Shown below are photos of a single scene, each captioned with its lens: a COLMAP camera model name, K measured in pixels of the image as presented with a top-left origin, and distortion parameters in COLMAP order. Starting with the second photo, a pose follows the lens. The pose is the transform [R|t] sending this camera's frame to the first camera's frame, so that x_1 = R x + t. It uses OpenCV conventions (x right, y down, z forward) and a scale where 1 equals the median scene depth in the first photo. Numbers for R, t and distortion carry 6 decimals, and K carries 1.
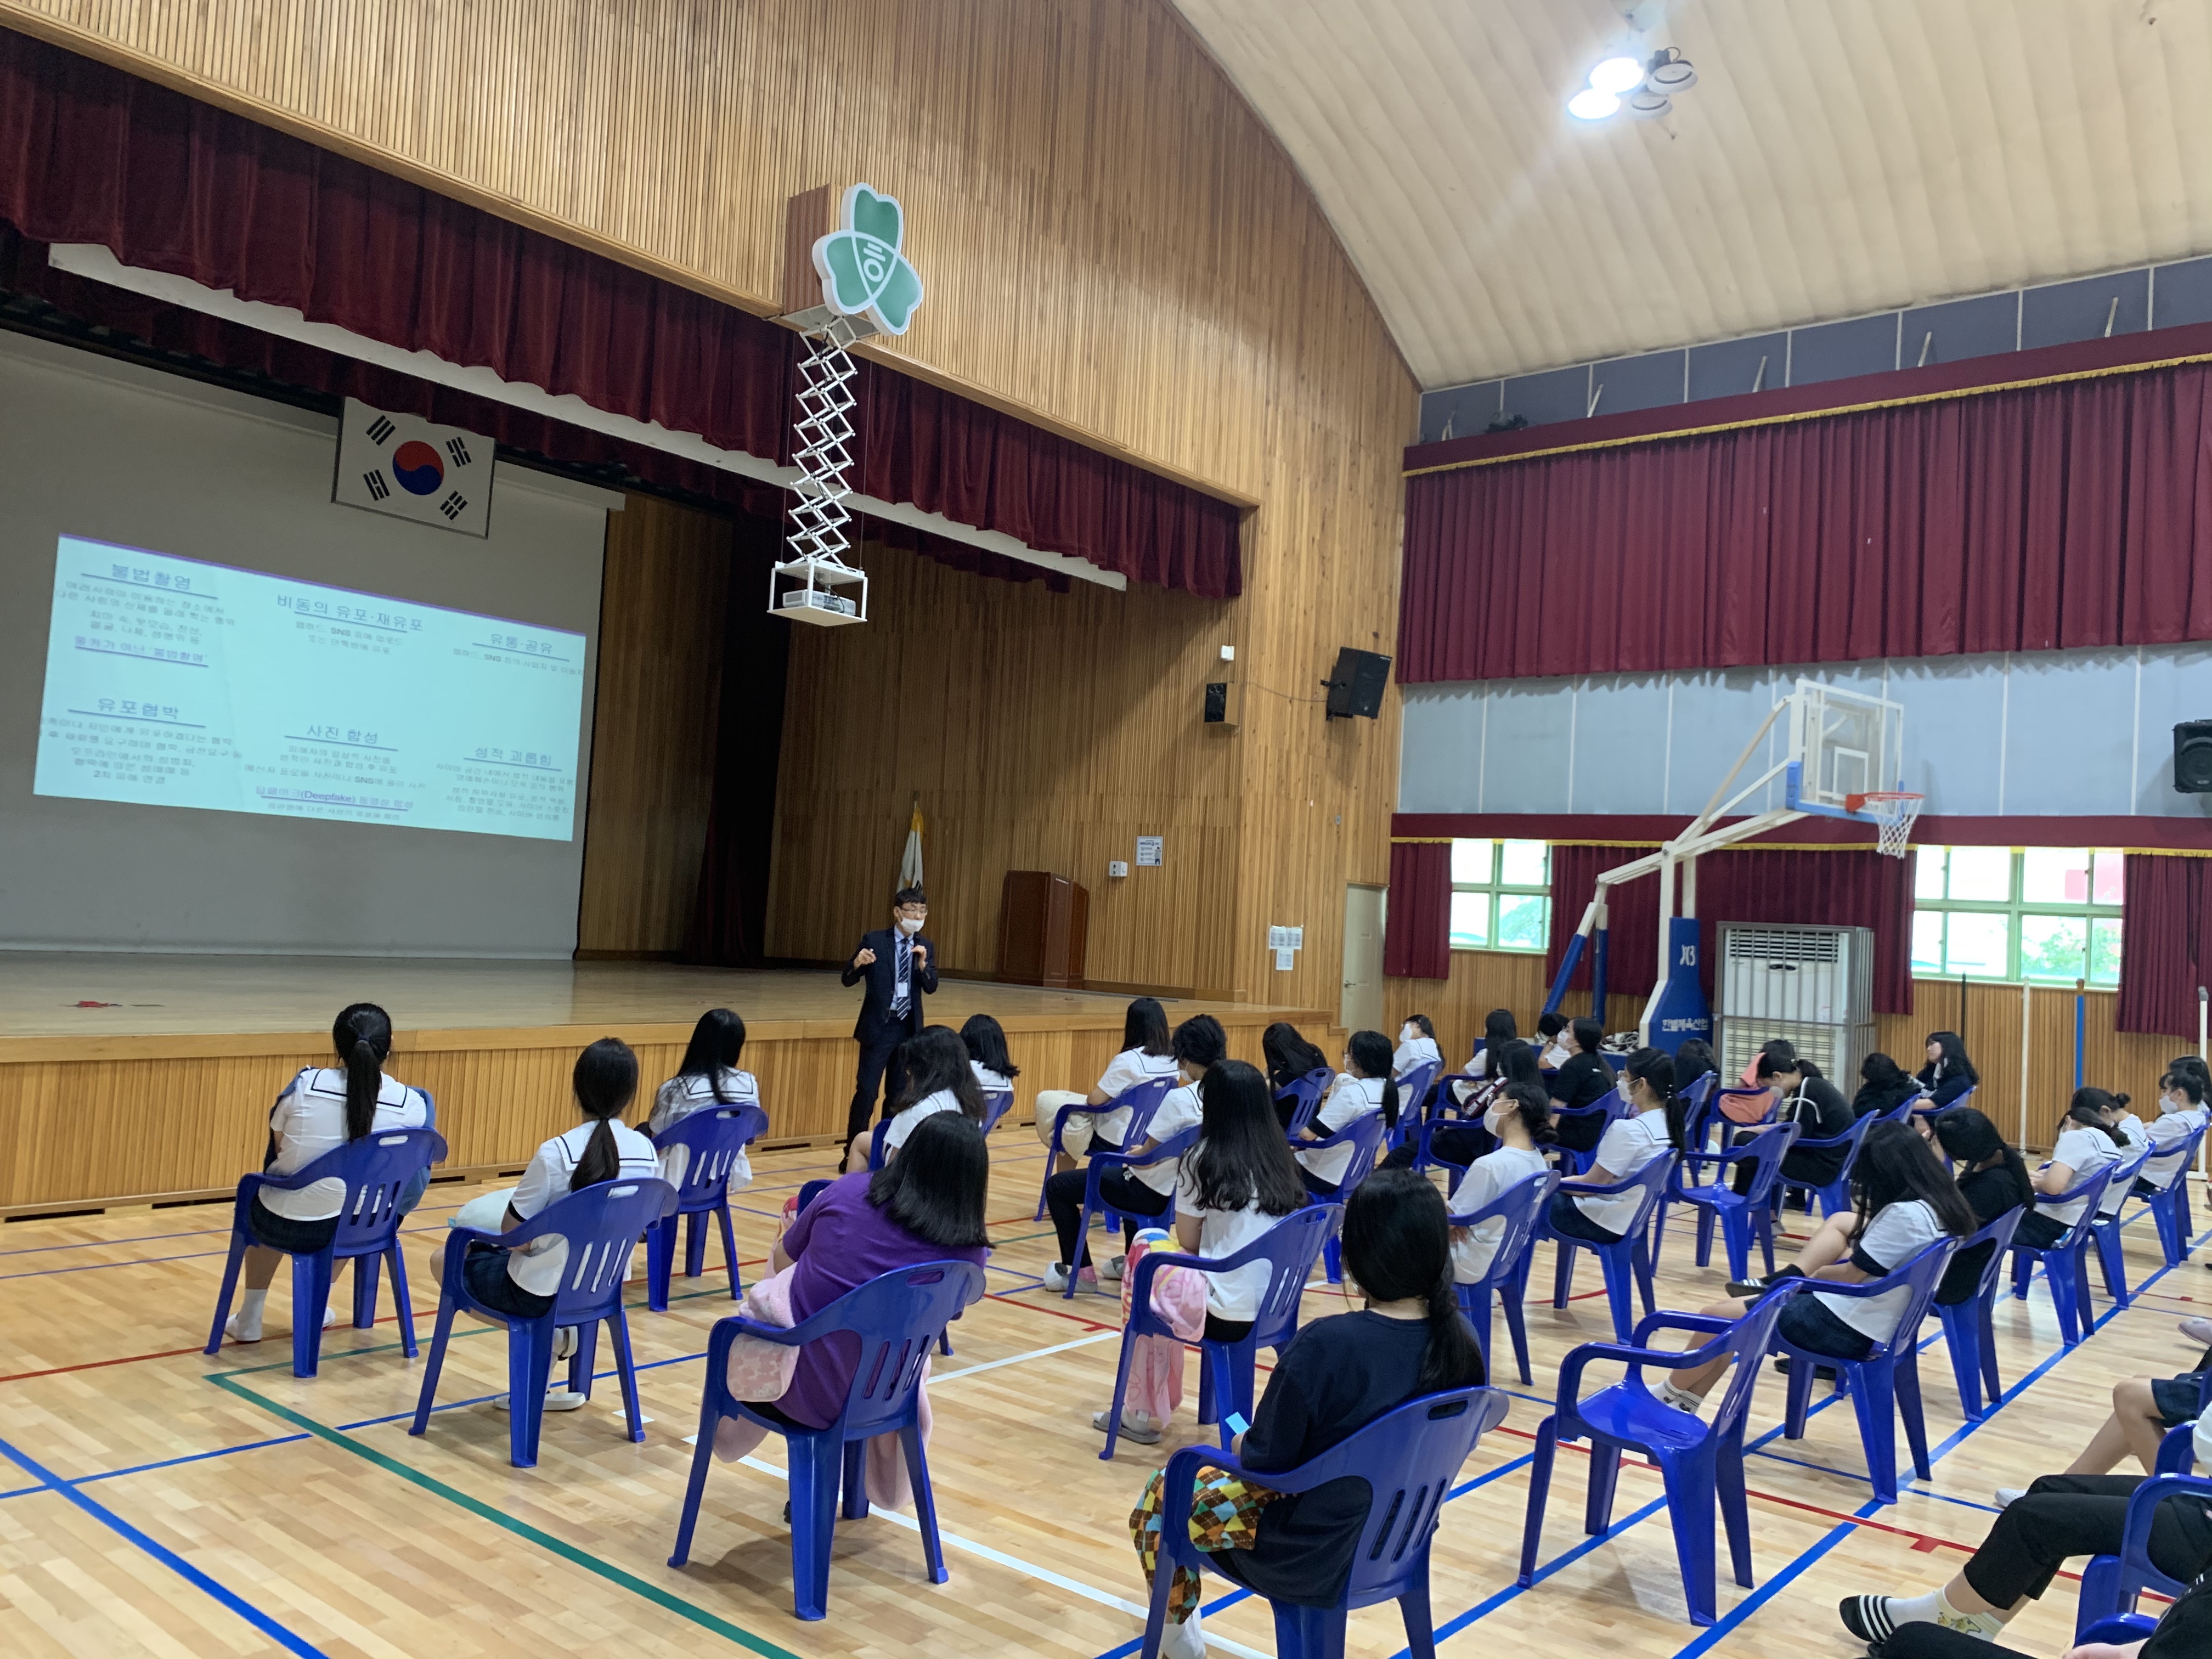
lens RADIAL K [[1653.8, 0, 1108.1], [0, 1653.8, 829.7], [0, 0, 1]] dist [0.058384, -0.033627]
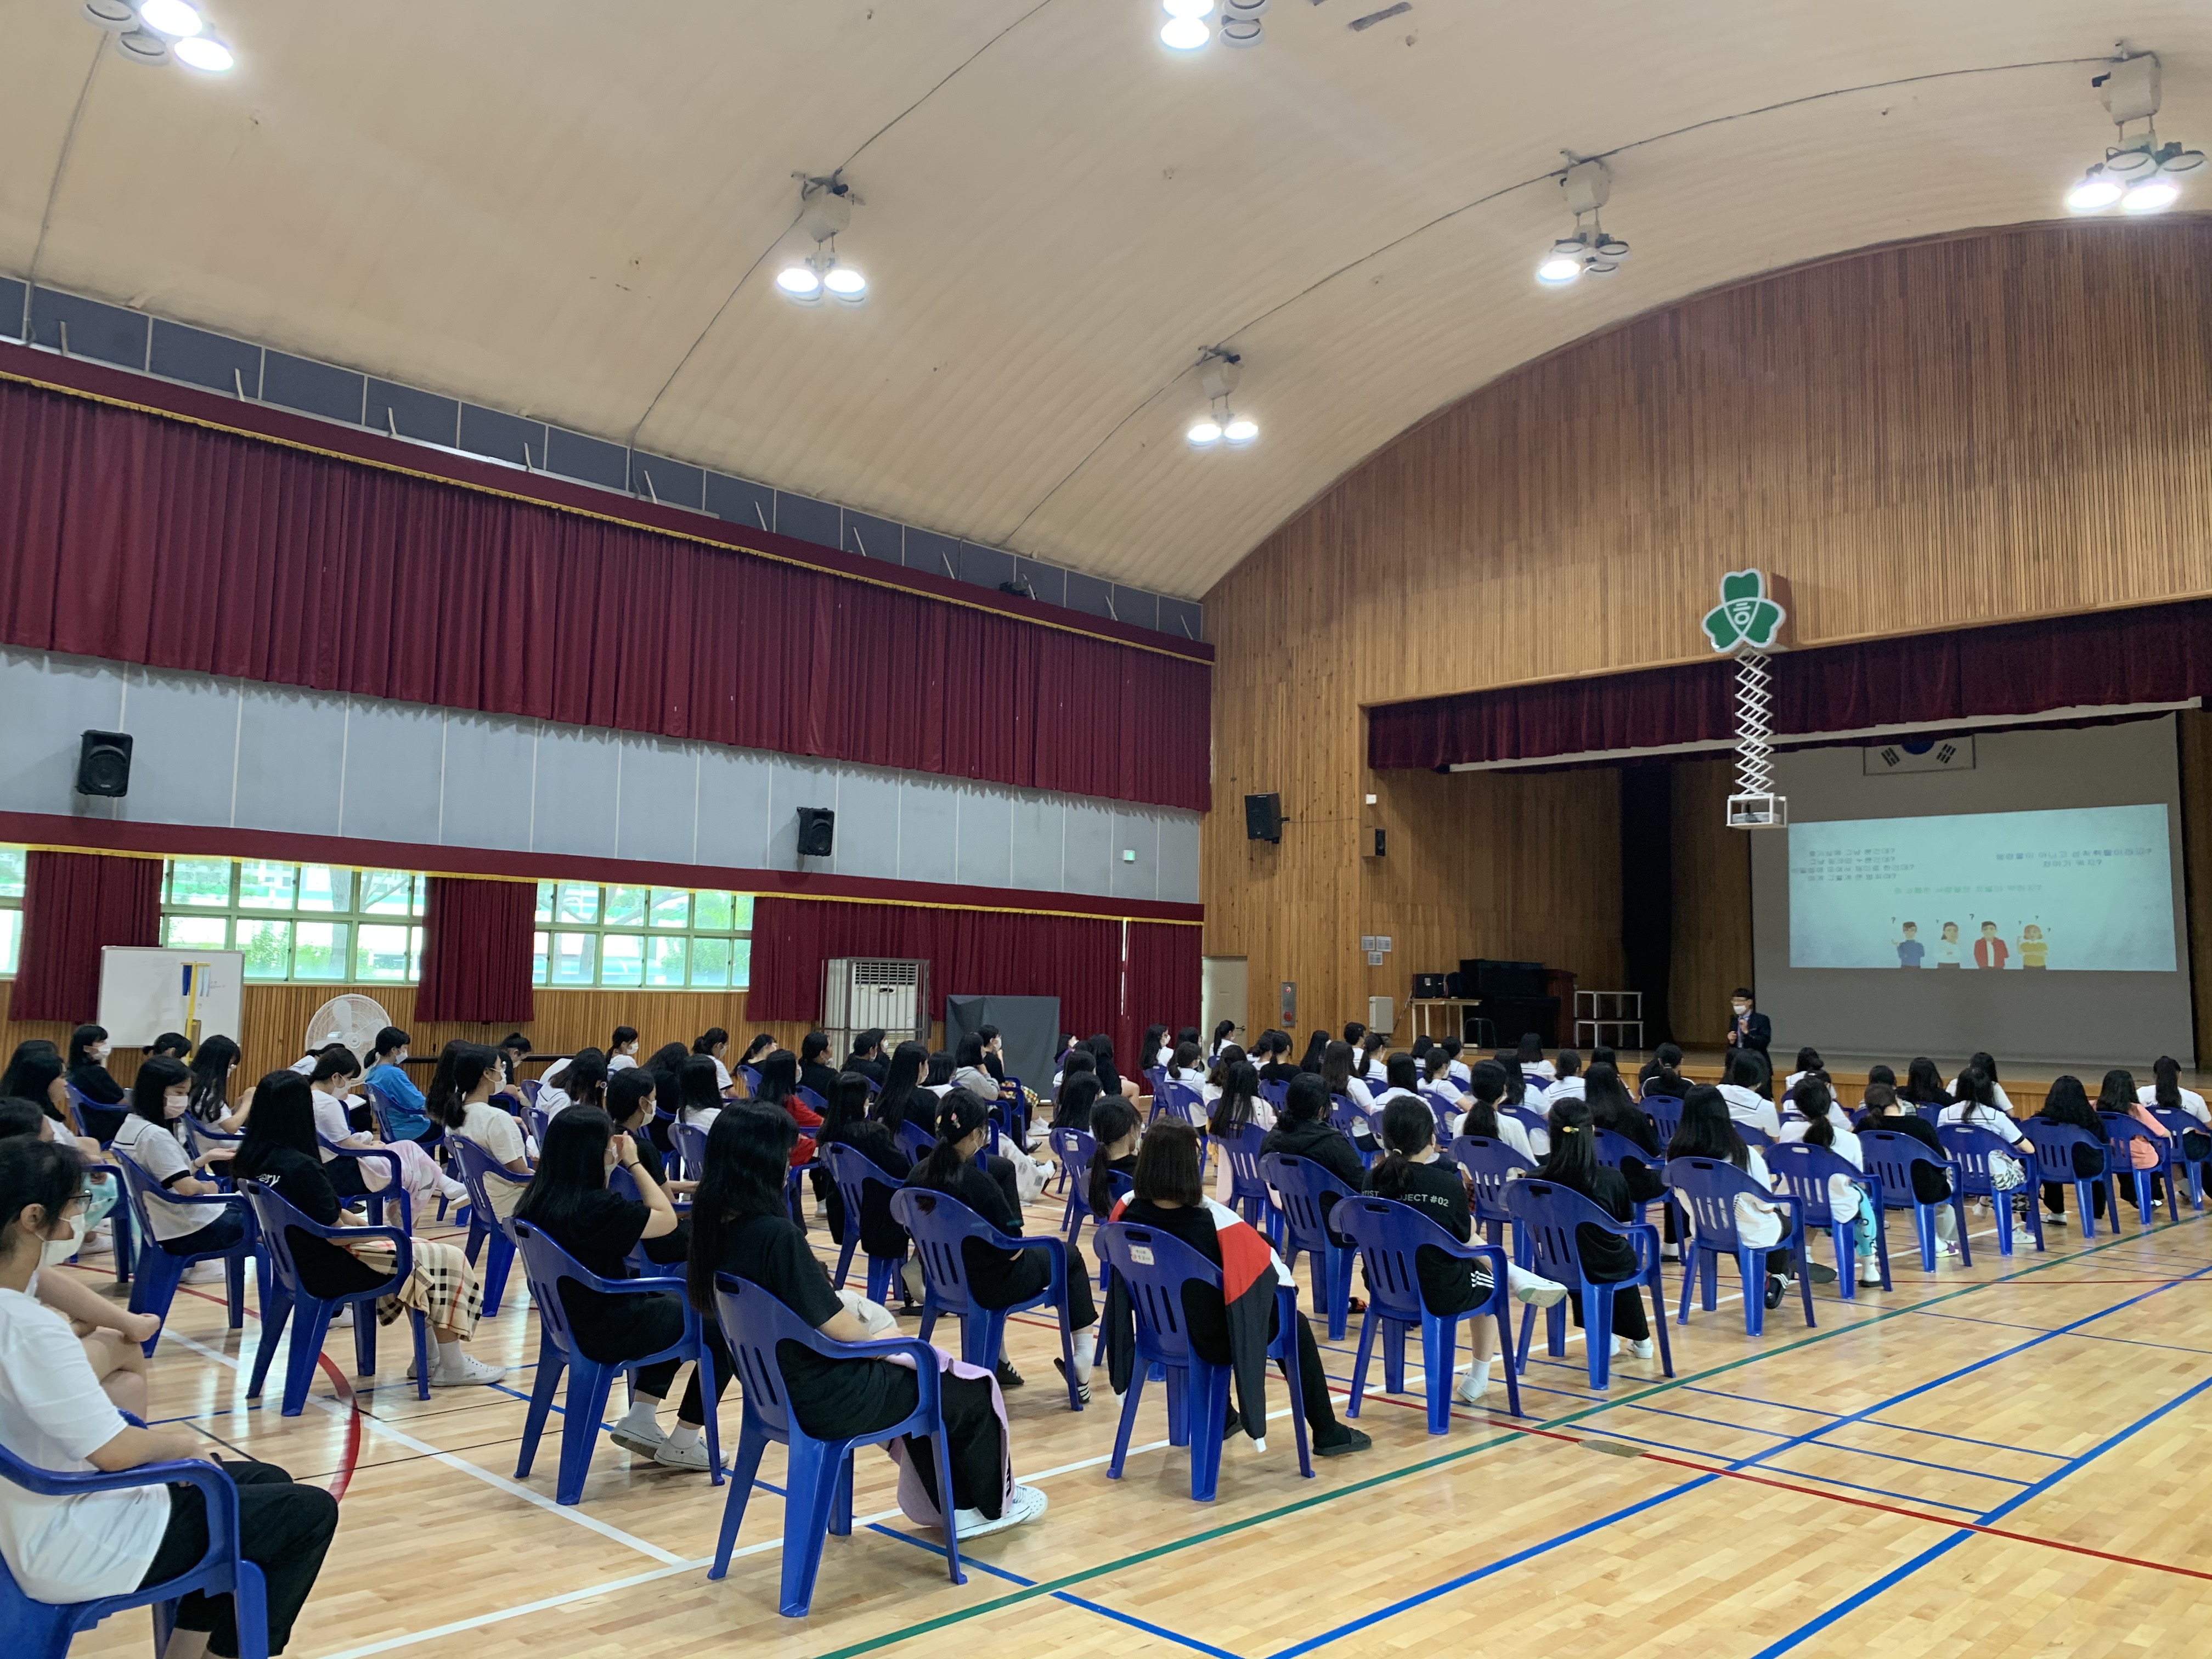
lens RADIAL K [[1653.8, 0, 1107.7], [0, 1653.8, 823.6], [0, 0, 1]] dist [0.058384, -0.033627]
pose [[-0.083244, -0.156373, -0.984184, 1.080799], [0.022582, 0.987062, -0.158740, 0.086793], [0.996273, -0.035439, -0.078636, 0.339364]]
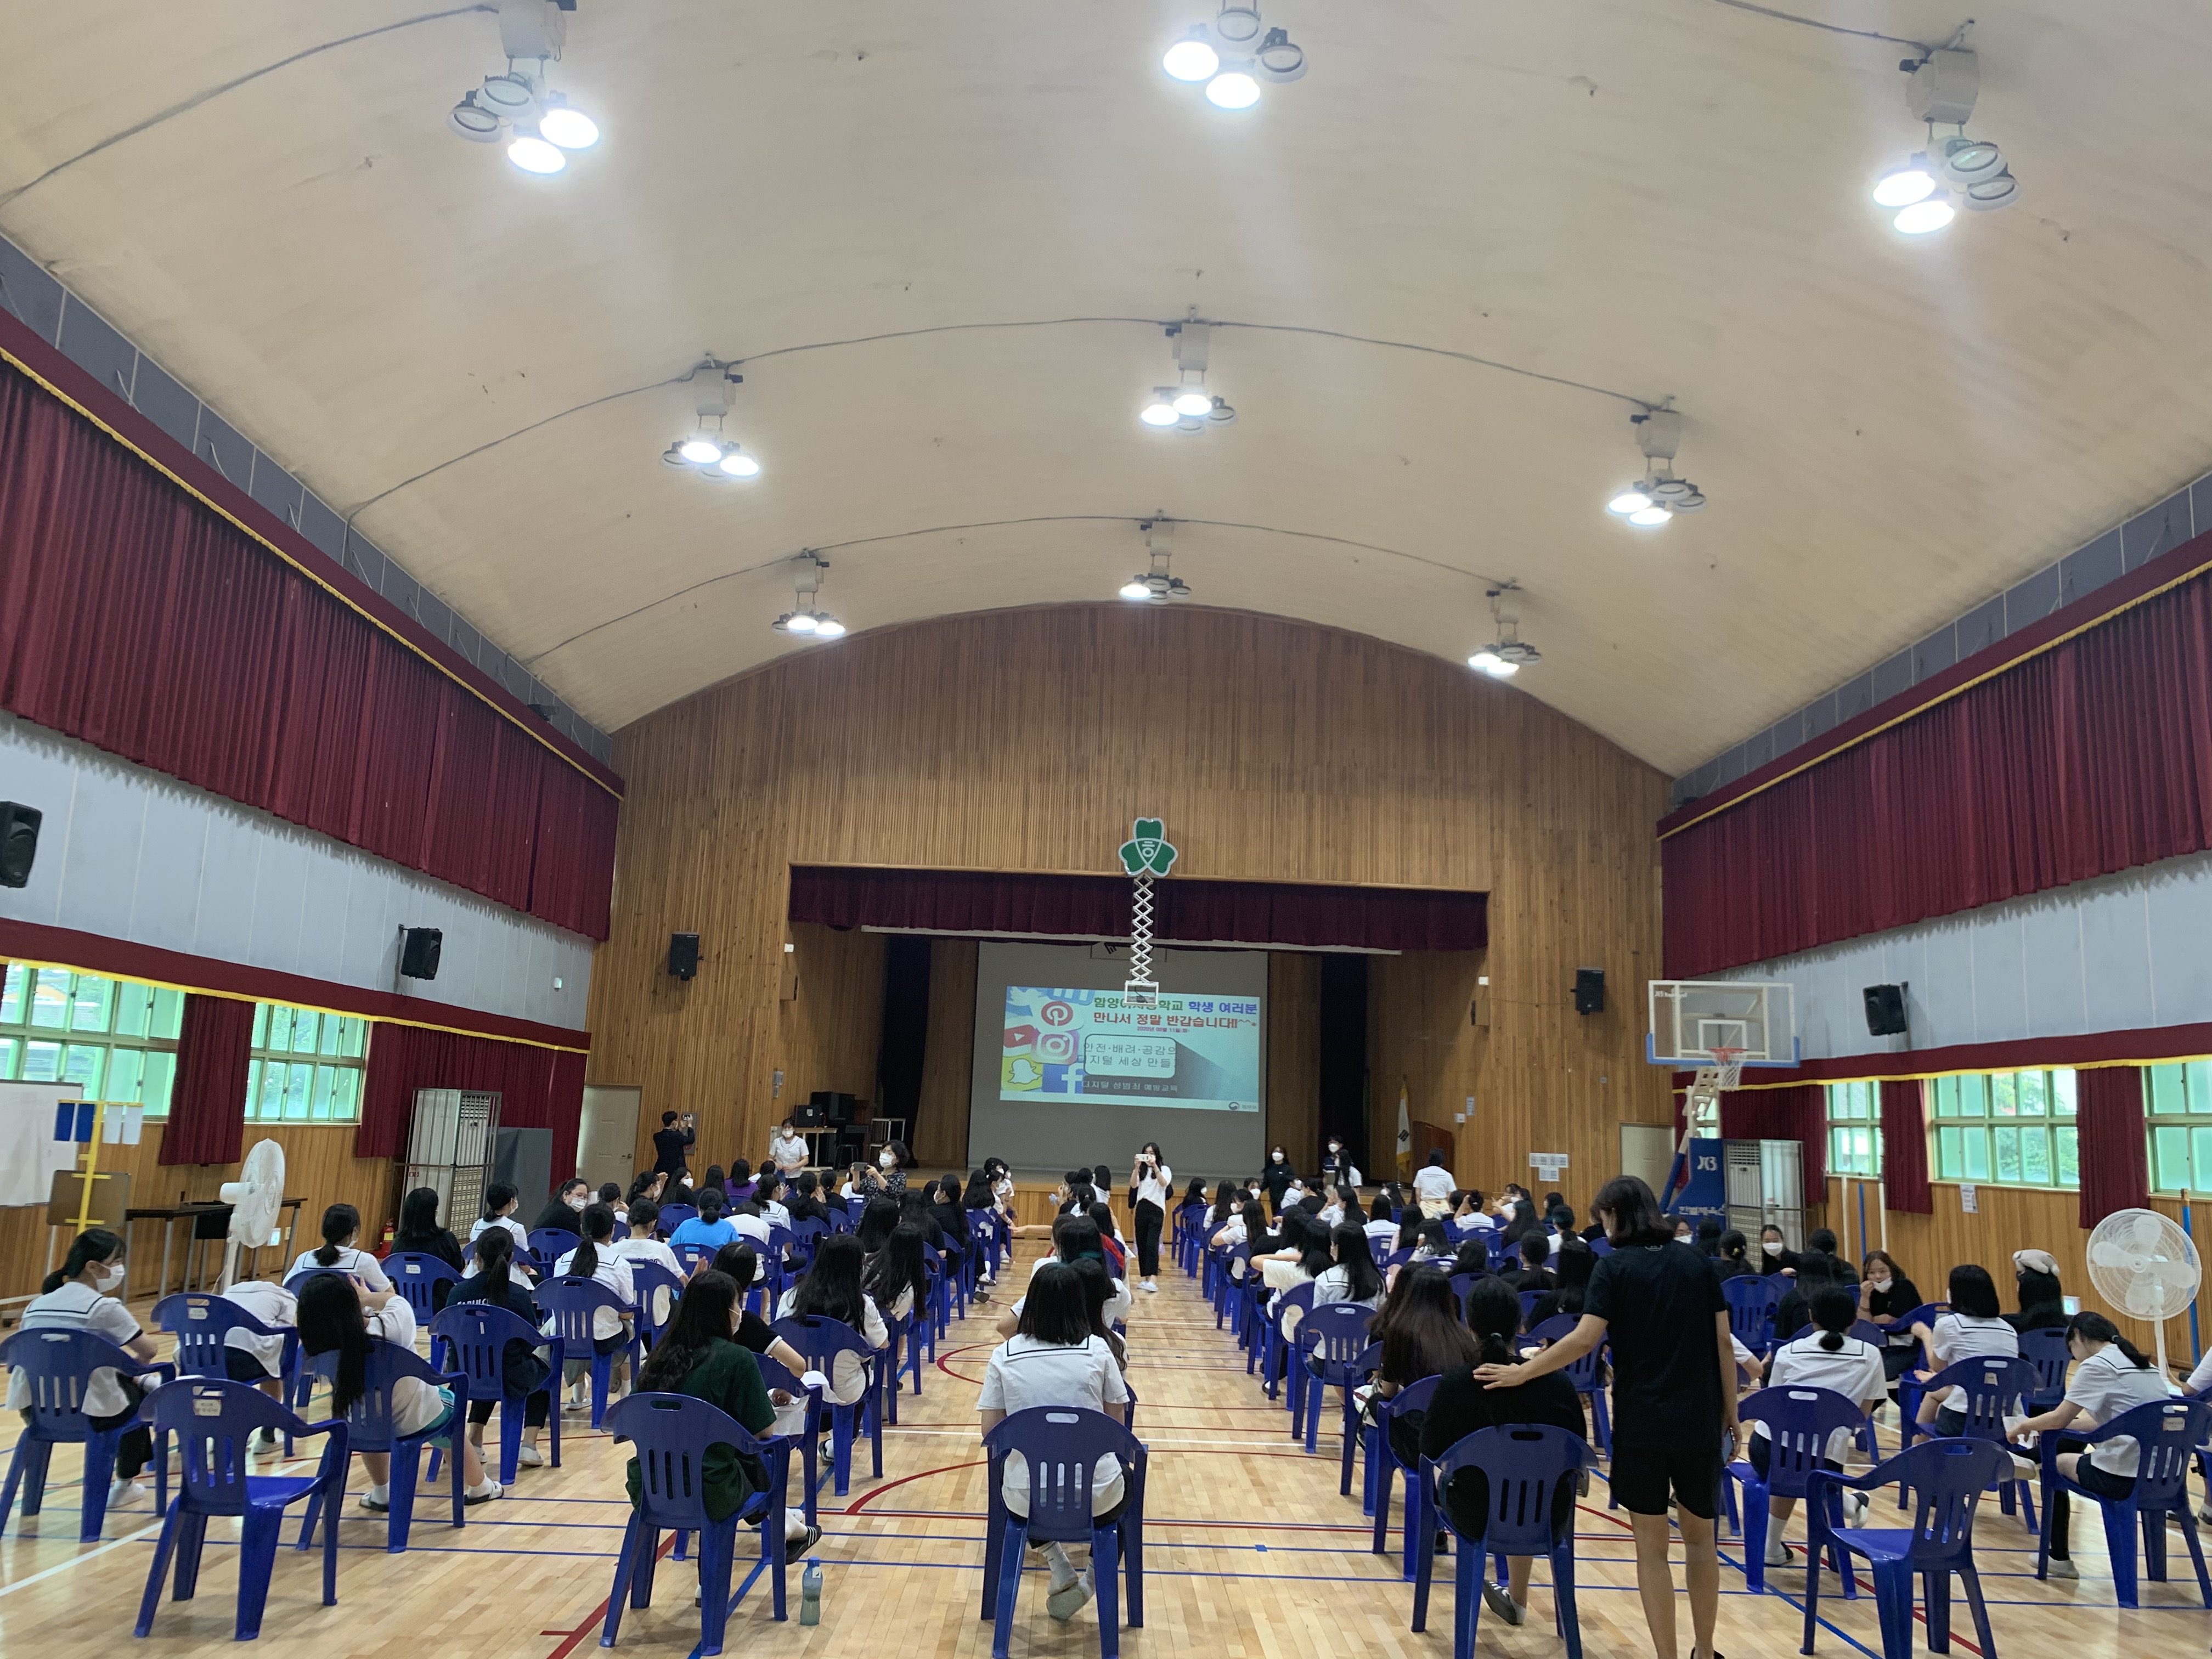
lens RADIAL K [[1653.8, 0, 1100.6], [0, 1653.8, 824.8], [0, 0, 1]] dist [0.058384, -0.033627]
pose [[0.642857, -0.166799, -0.747605, 1.071956], [0.032545, 0.981069, -0.190902, 0.042856], [0.765294, 0.098392, 0.636116, -0.355308]]
